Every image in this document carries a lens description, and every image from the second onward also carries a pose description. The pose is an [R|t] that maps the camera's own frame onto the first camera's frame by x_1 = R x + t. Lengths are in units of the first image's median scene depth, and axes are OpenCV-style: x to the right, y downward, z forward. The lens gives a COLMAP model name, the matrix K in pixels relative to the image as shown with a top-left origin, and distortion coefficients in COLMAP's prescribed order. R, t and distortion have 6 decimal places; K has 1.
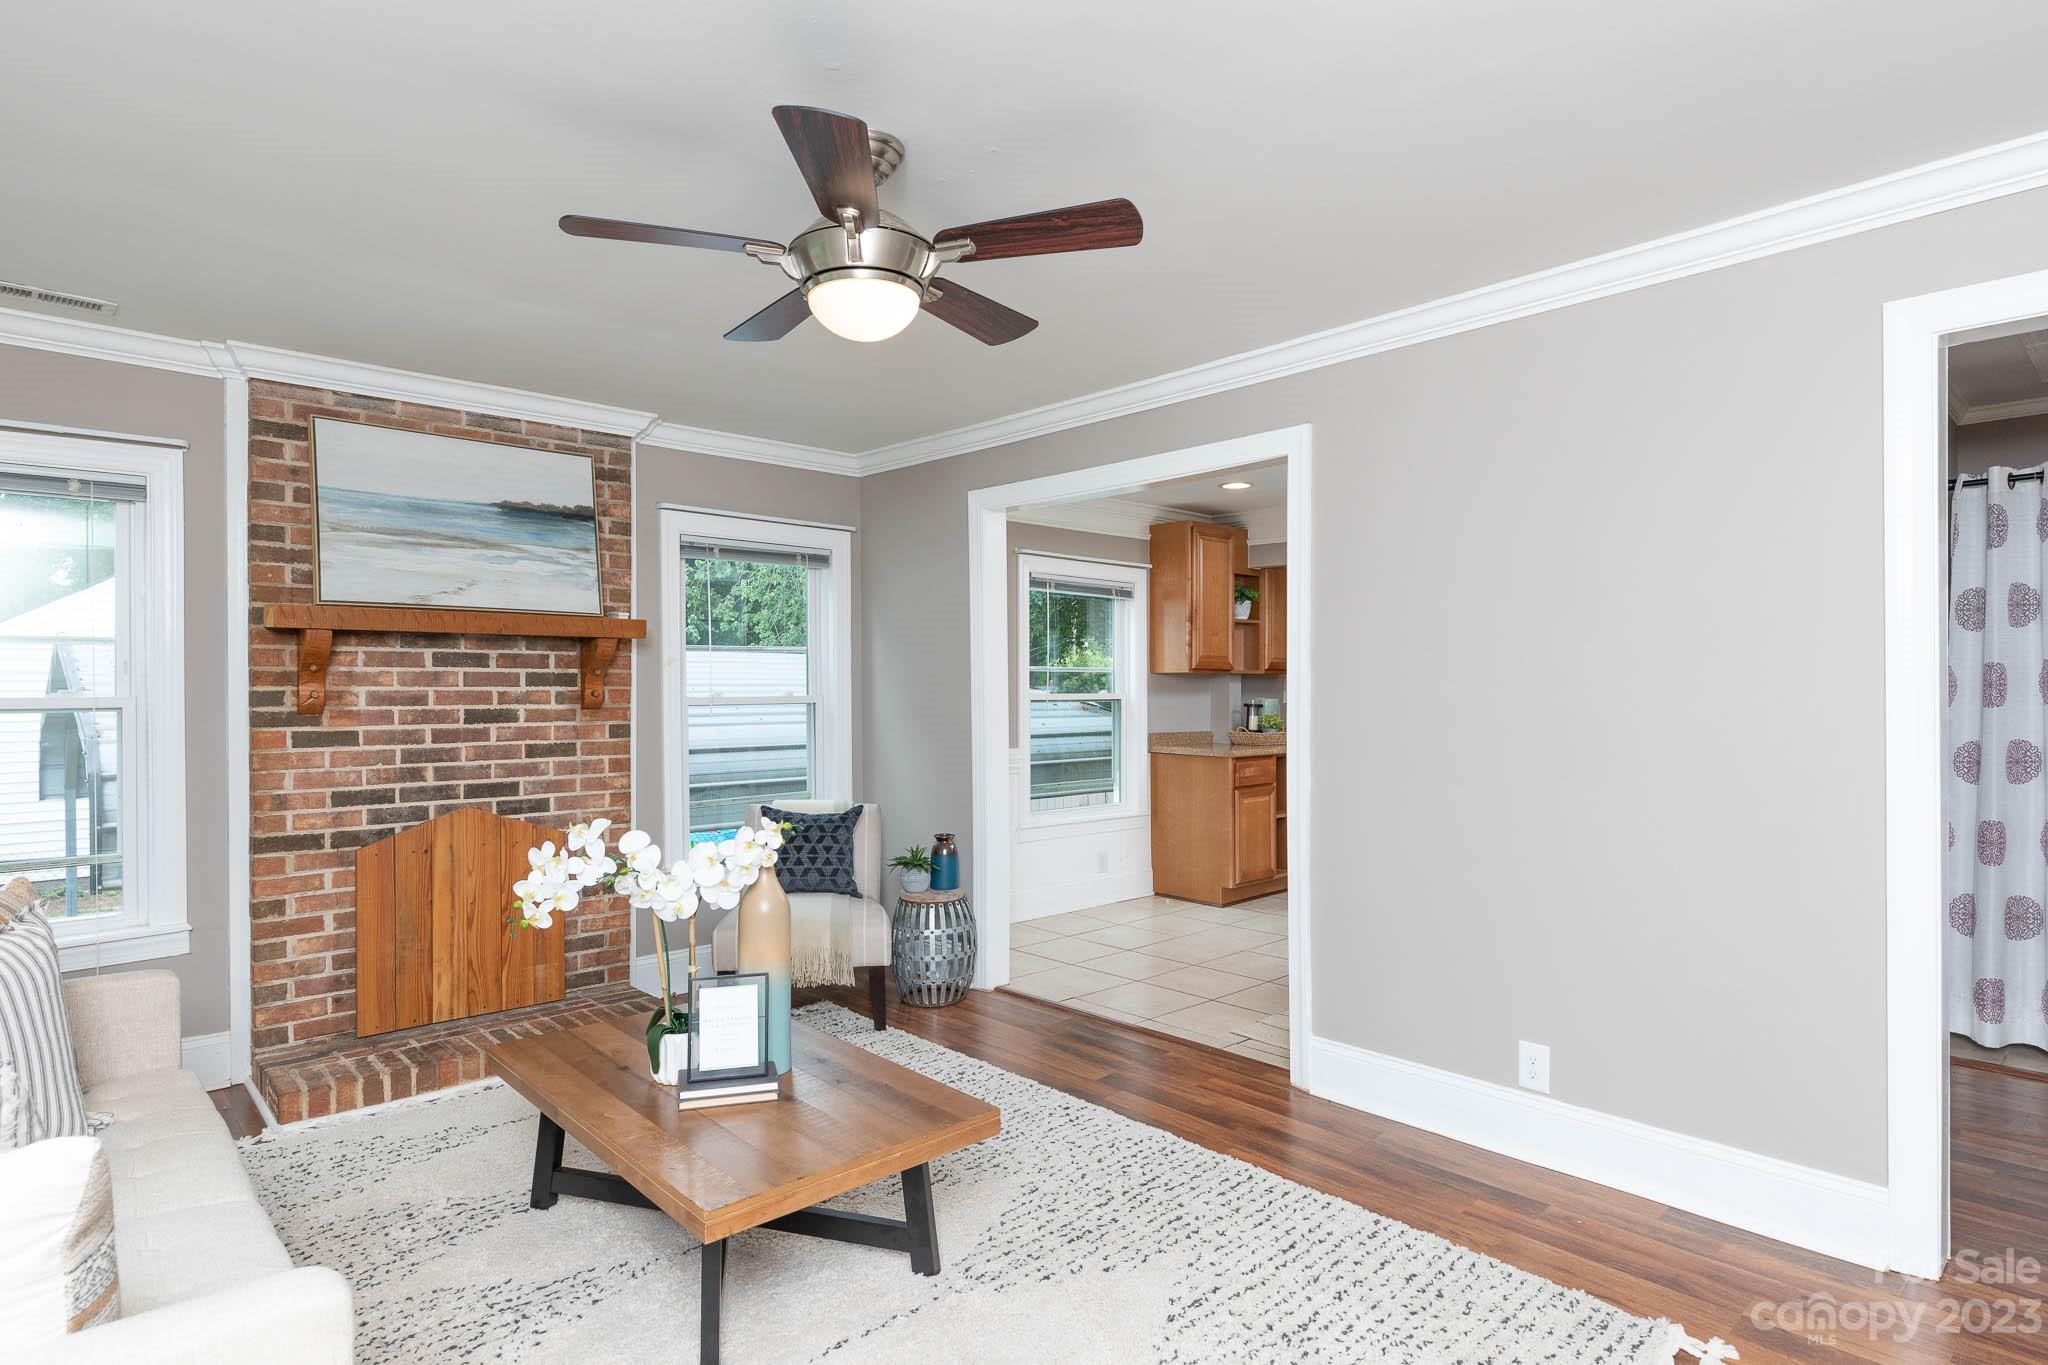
lens RADIAL K [[1105.5, 0, 1023.6], [0, 1105.5, 686.4], [0, 0, 1]] dist [-0.000425, 0.000227]
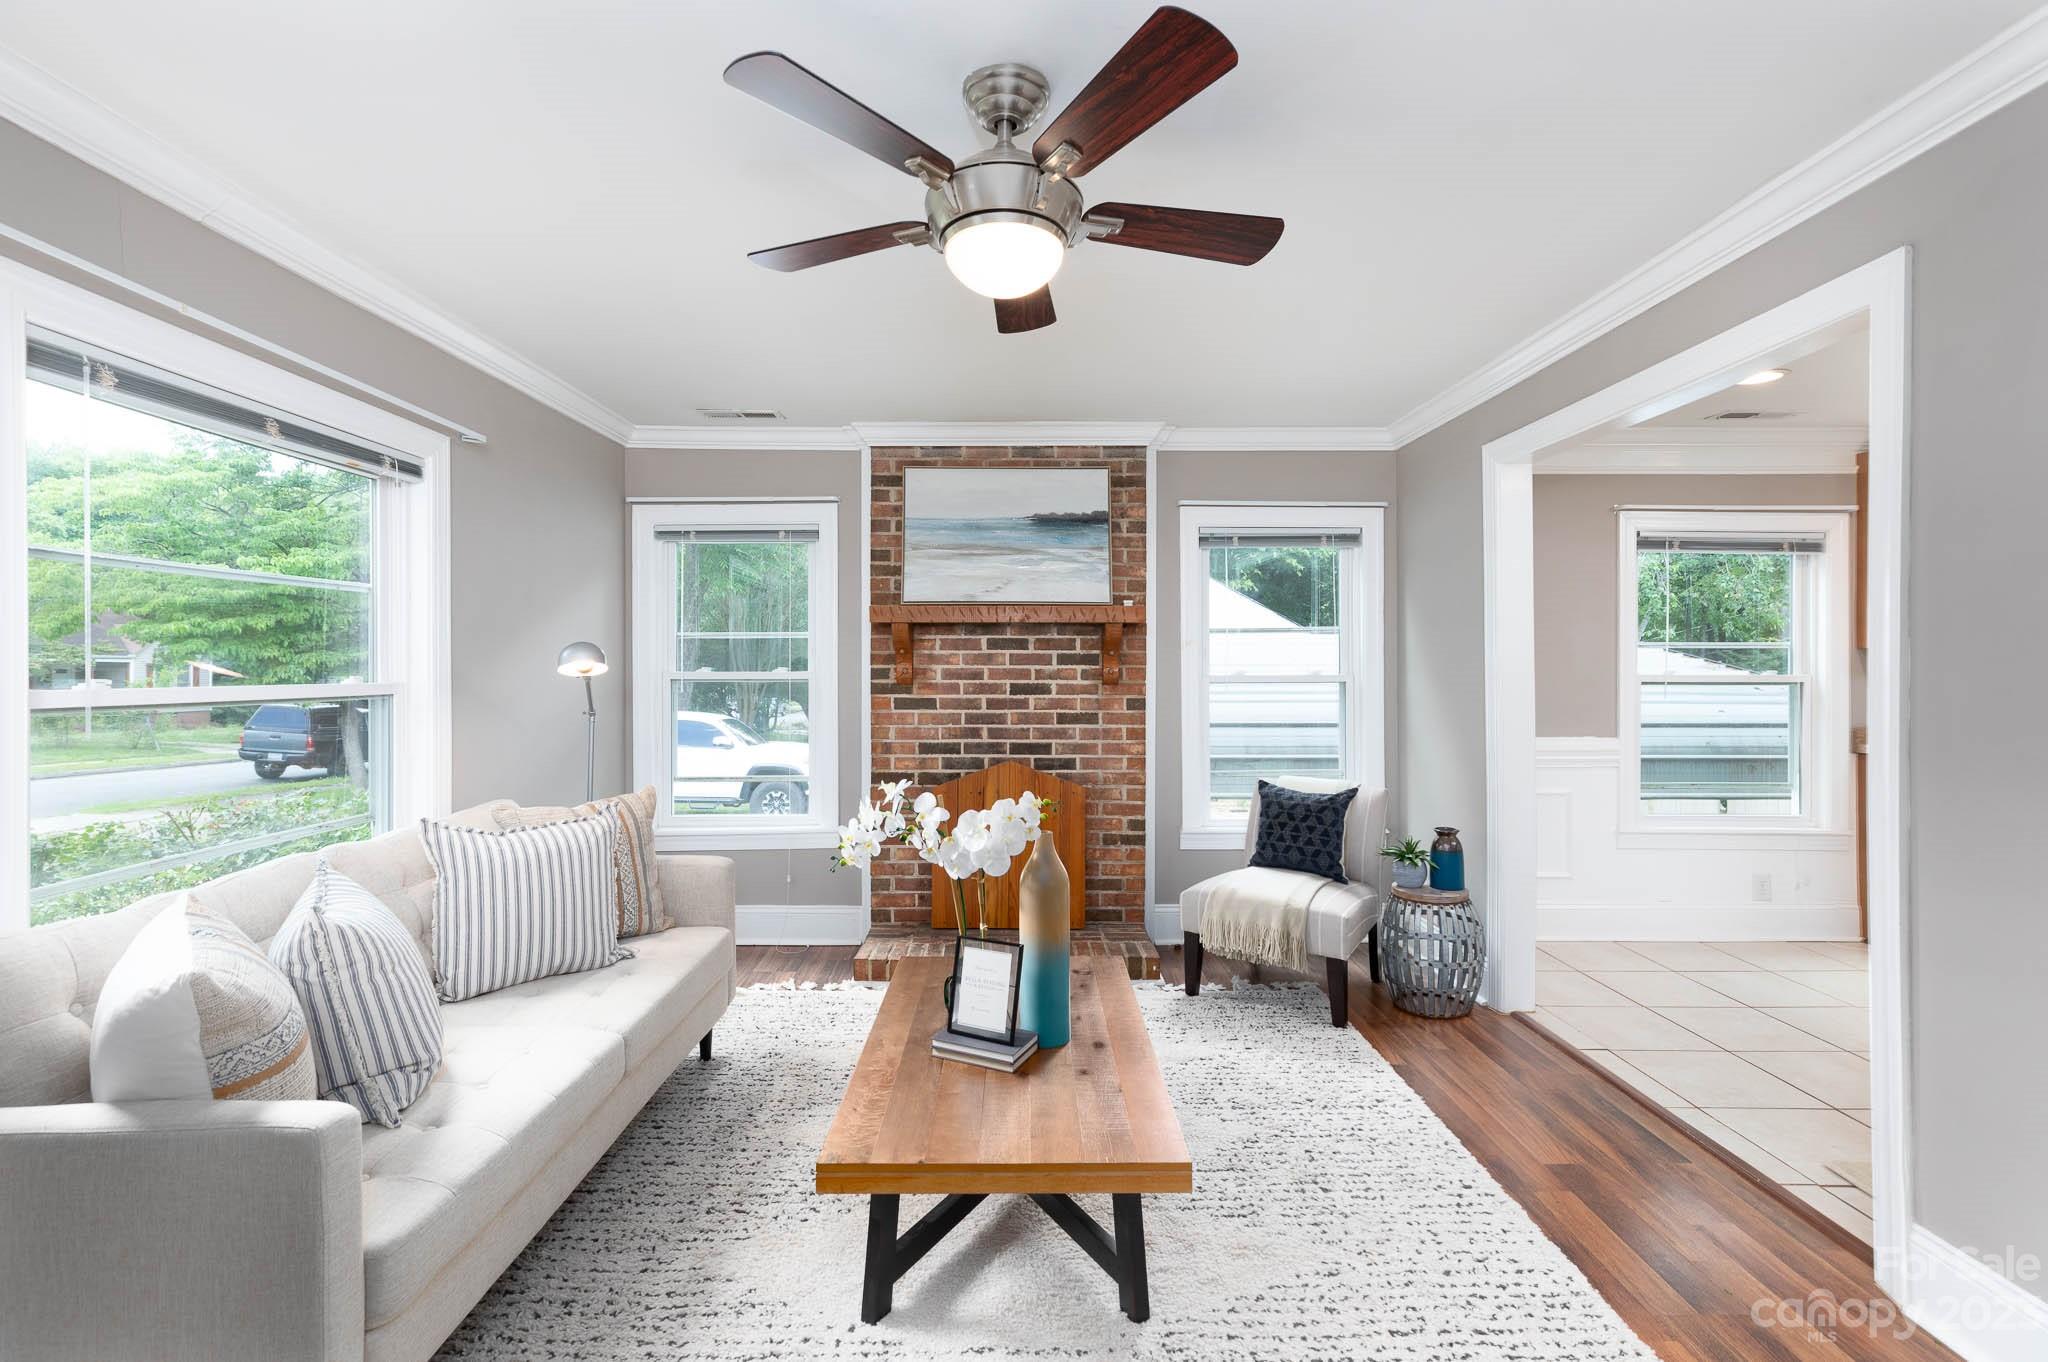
lens RADIAL K [[927.8, 0, 1022.1], [0, 927.8, 666.7], [0, 0, 1]] dist [0.008064, 0.000862]
pose [[0.730623, 0.001162, -0.682780, 0.220146], [-0.001275, 0.999999, 0.000337, 0.001564], [0.682780, 0.000624, 0.730624, 0.232034]]
